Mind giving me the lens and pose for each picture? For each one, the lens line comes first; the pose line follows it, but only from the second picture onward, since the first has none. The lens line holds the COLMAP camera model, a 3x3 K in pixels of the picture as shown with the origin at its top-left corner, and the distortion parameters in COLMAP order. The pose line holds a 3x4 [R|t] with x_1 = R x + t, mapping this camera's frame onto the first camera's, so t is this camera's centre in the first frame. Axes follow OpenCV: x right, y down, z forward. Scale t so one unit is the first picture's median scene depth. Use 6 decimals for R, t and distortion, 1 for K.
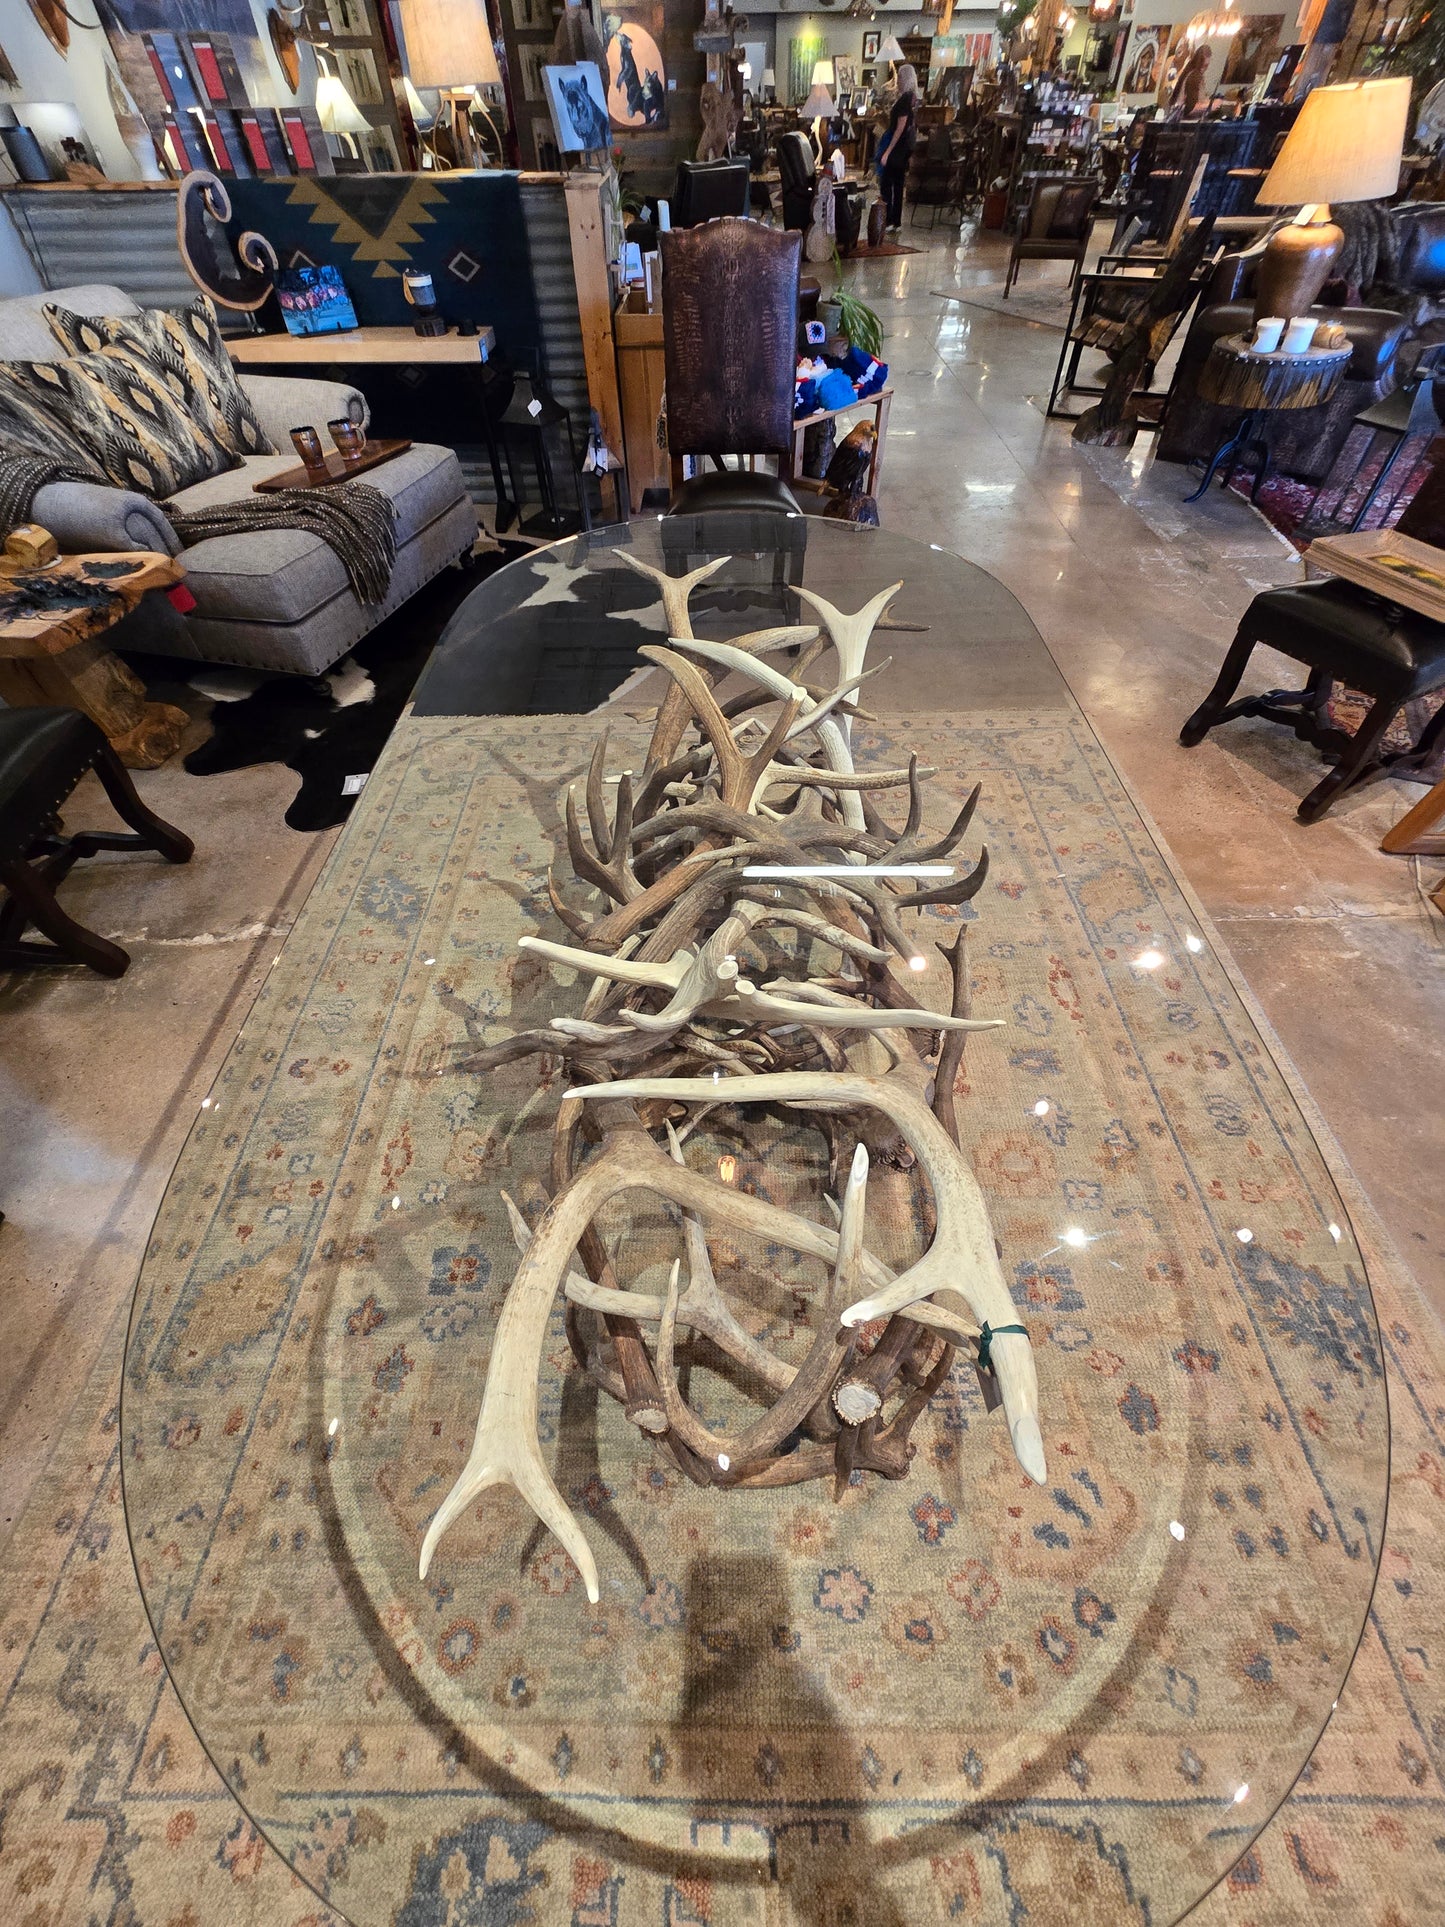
lens RADIAL K [[787.6, 0, 724.3], [0, 787.6, 967.2], [0, 0, 1]] dist [0.002708, -0.000560]
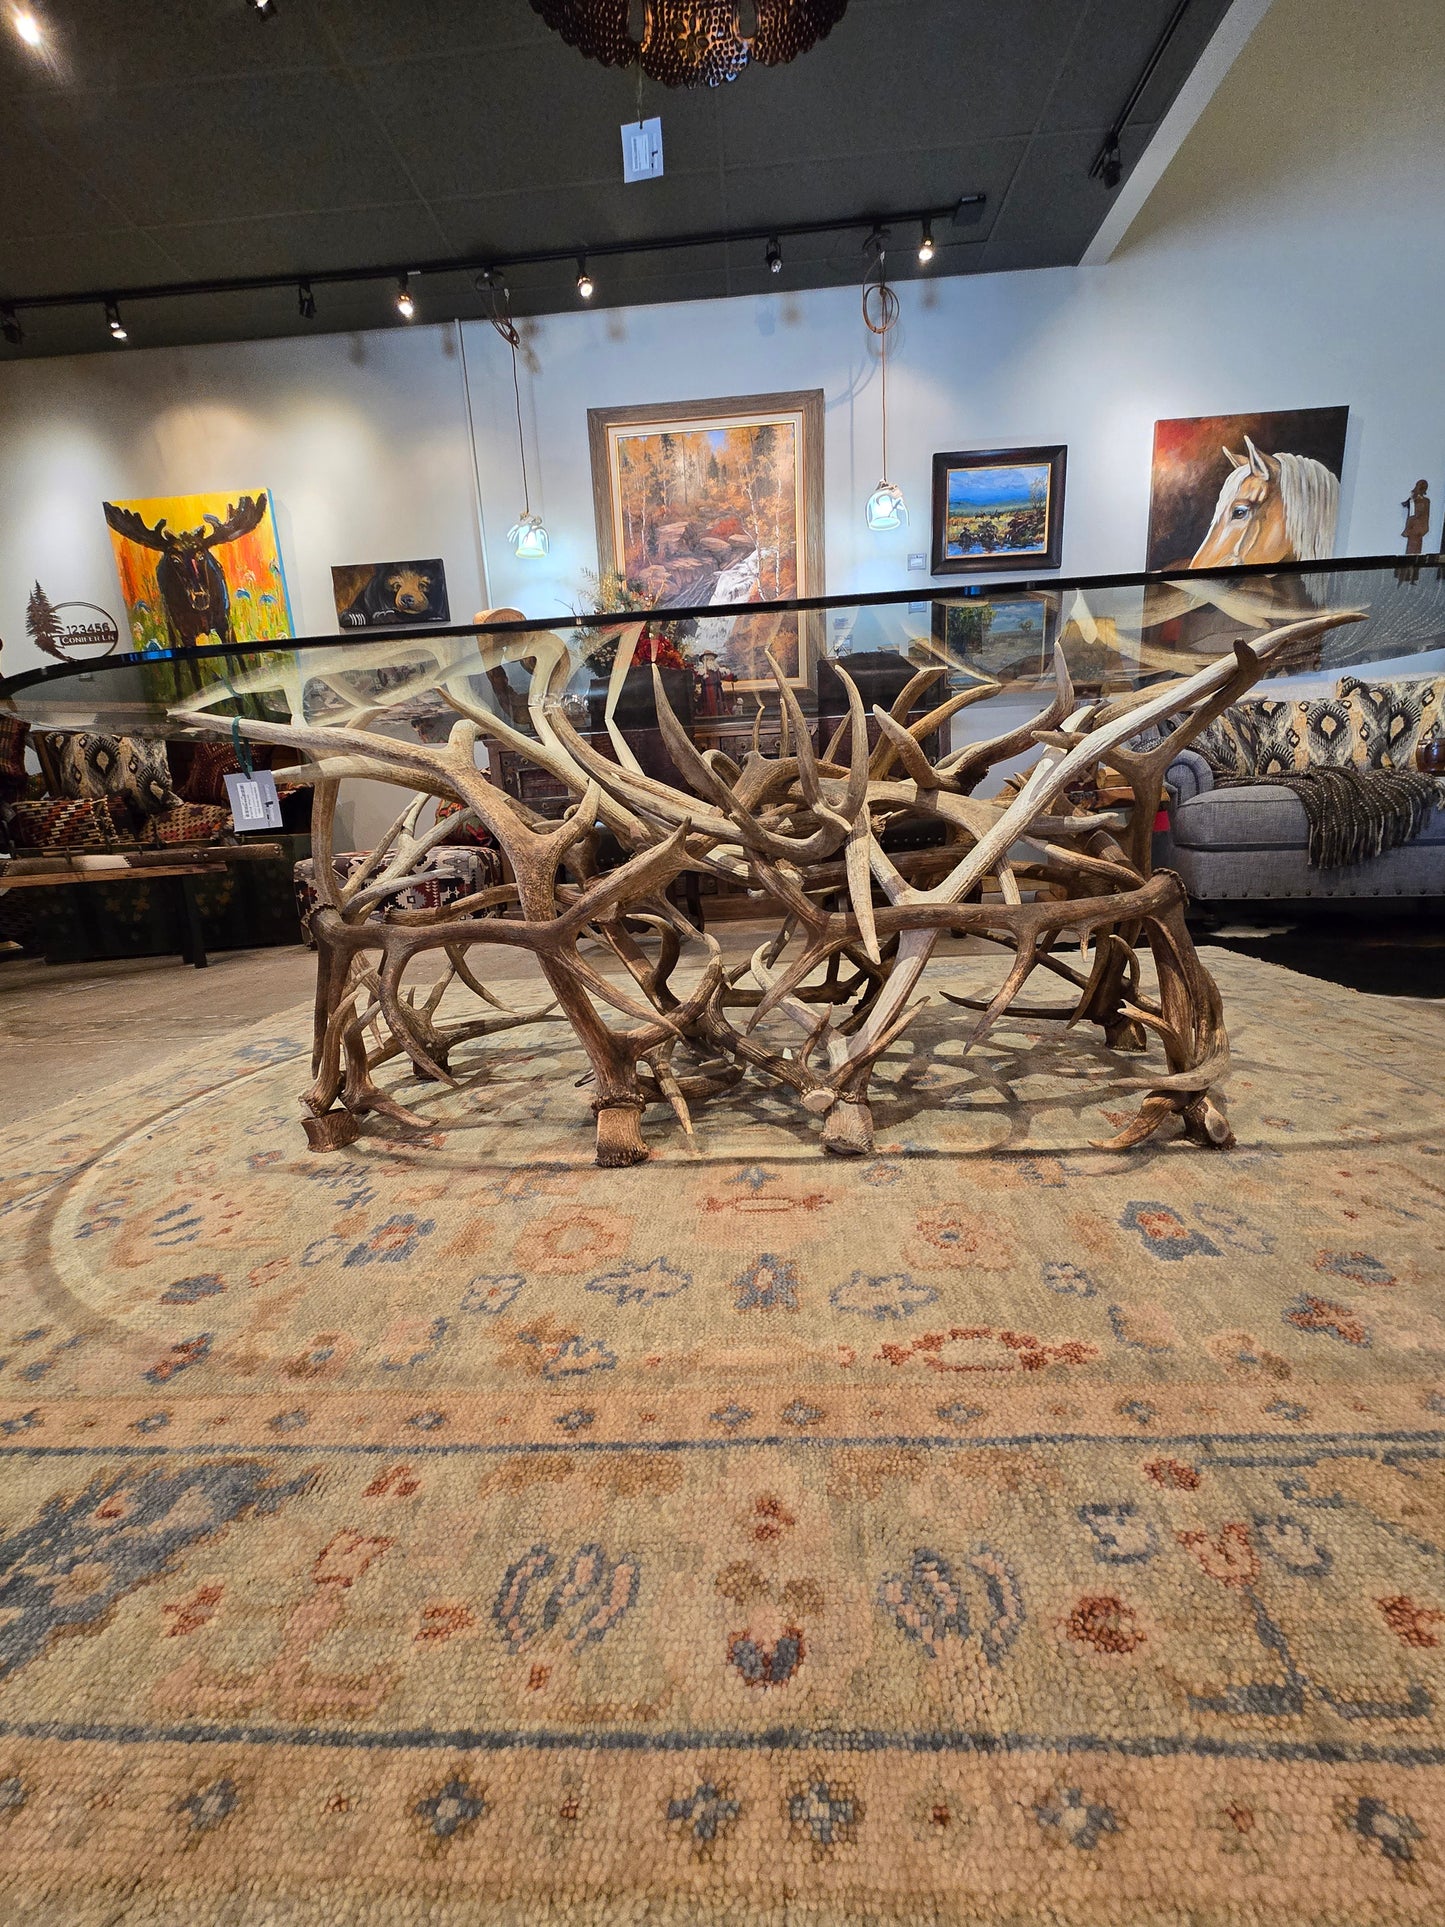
lens RADIAL K [[790.3, 0, 723.8], [0, 790.3, 979.0], [0, 0, 1]] dist [-0.000812, 0.002117]
pose [[-0.053075, 0.228478, -0.972101, 0.602929], [-0.710841, 0.675062, 0.197474, -0.066902], [0.701347, 0.701490, 0.126583, 0.552056]]
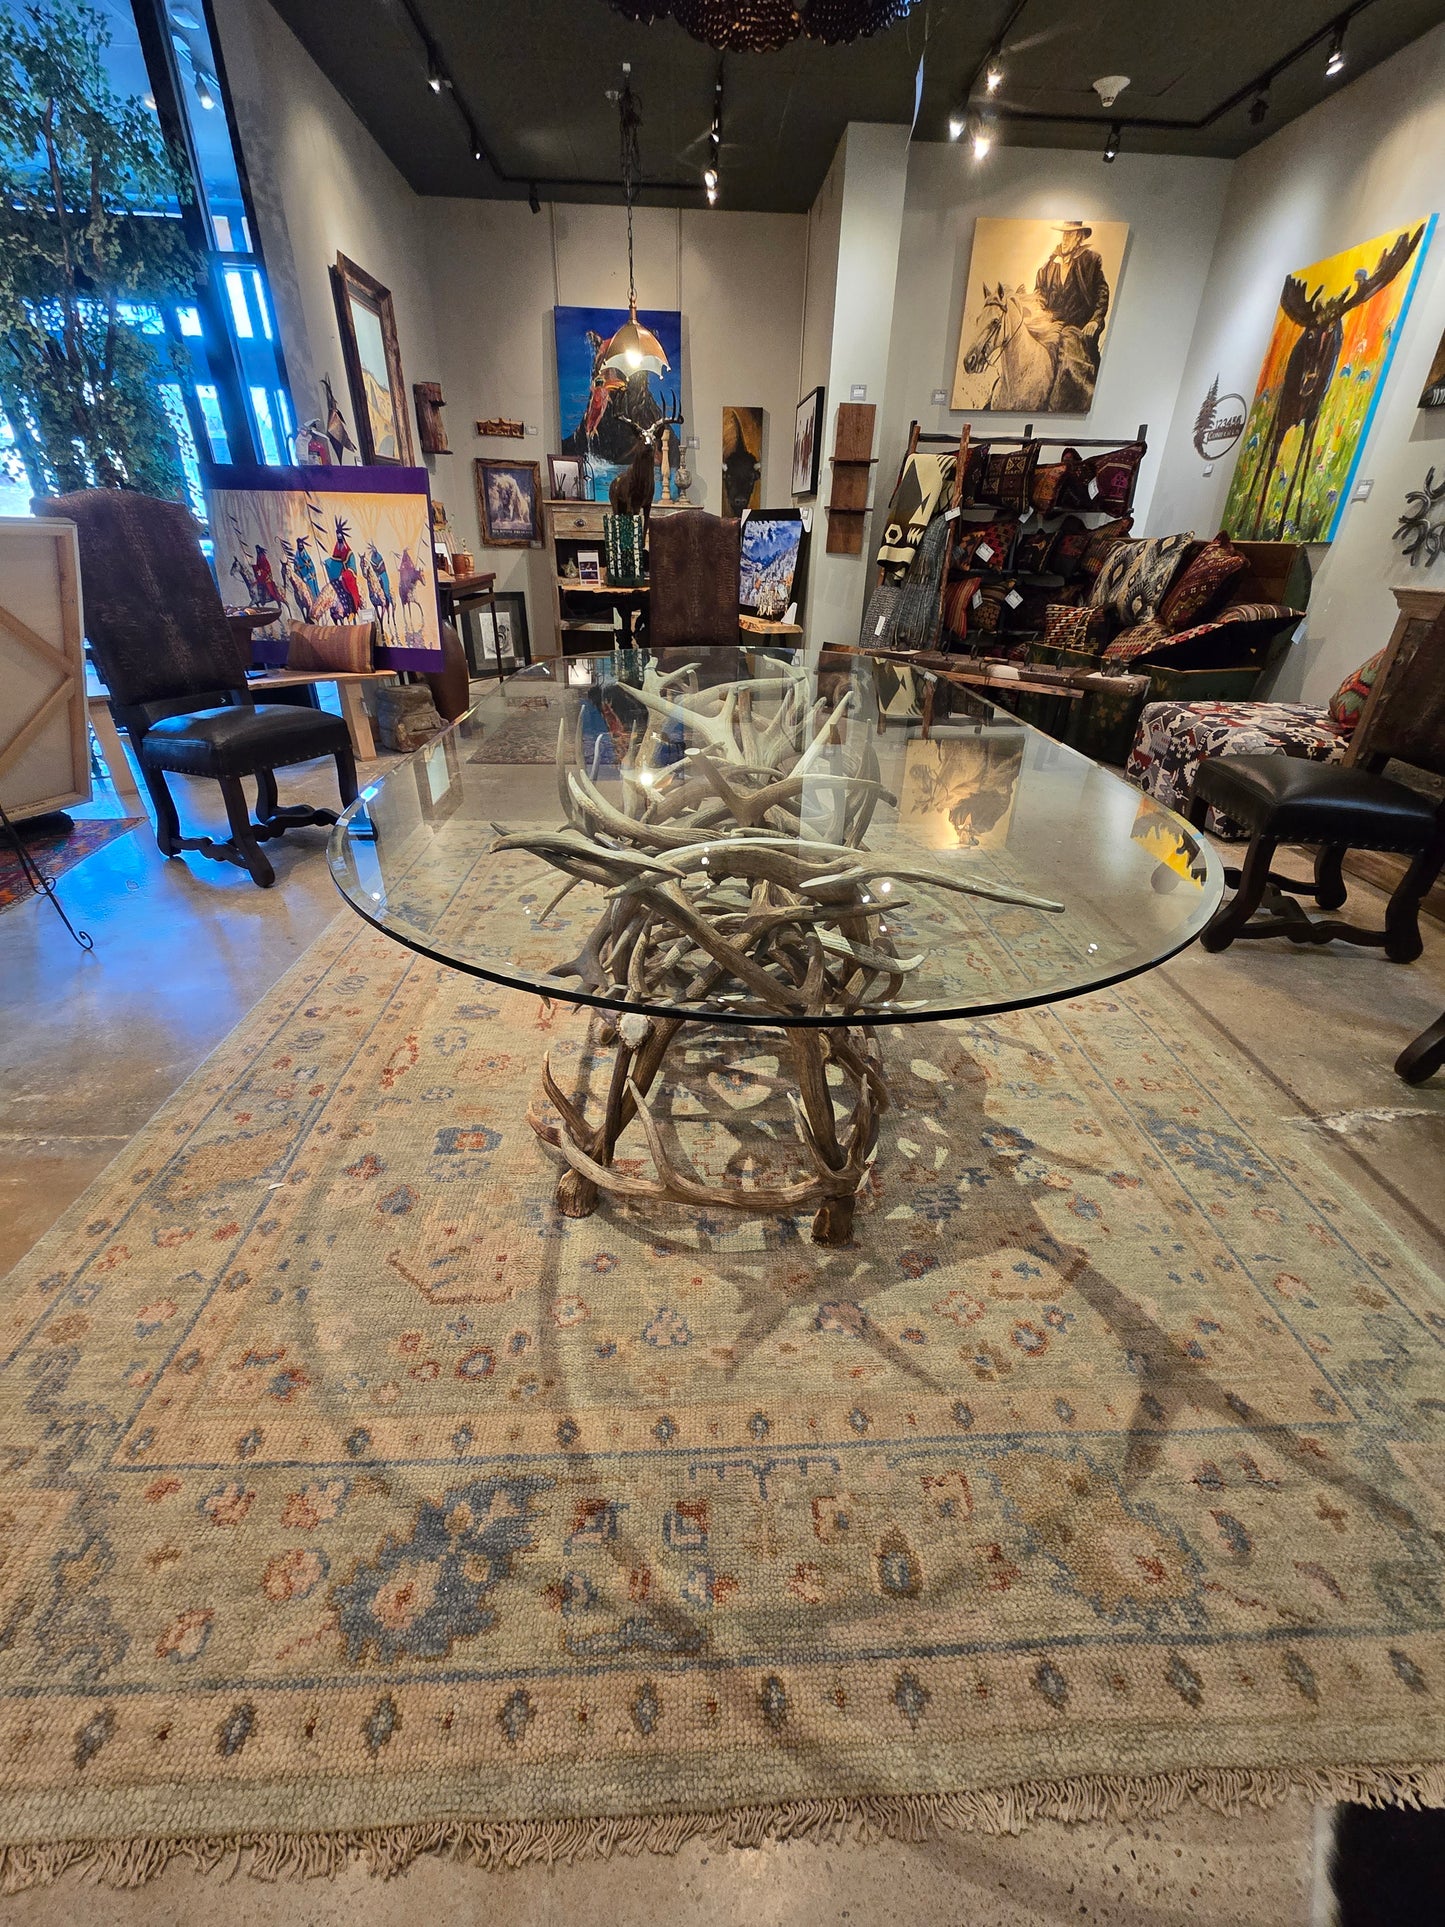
lens RADIAL K [[788.4, 0, 723.2], [0, 788.4, 972.5], [0, 0, 1]] dist [0.000287, -0.000552]
pose [[-0.999273, 0.012963, -0.035851, 0.056510], [-0.032385, 0.207514, 0.977696, -0.721277], [0.020114, 0.978146, -0.206944, 0.842010]]
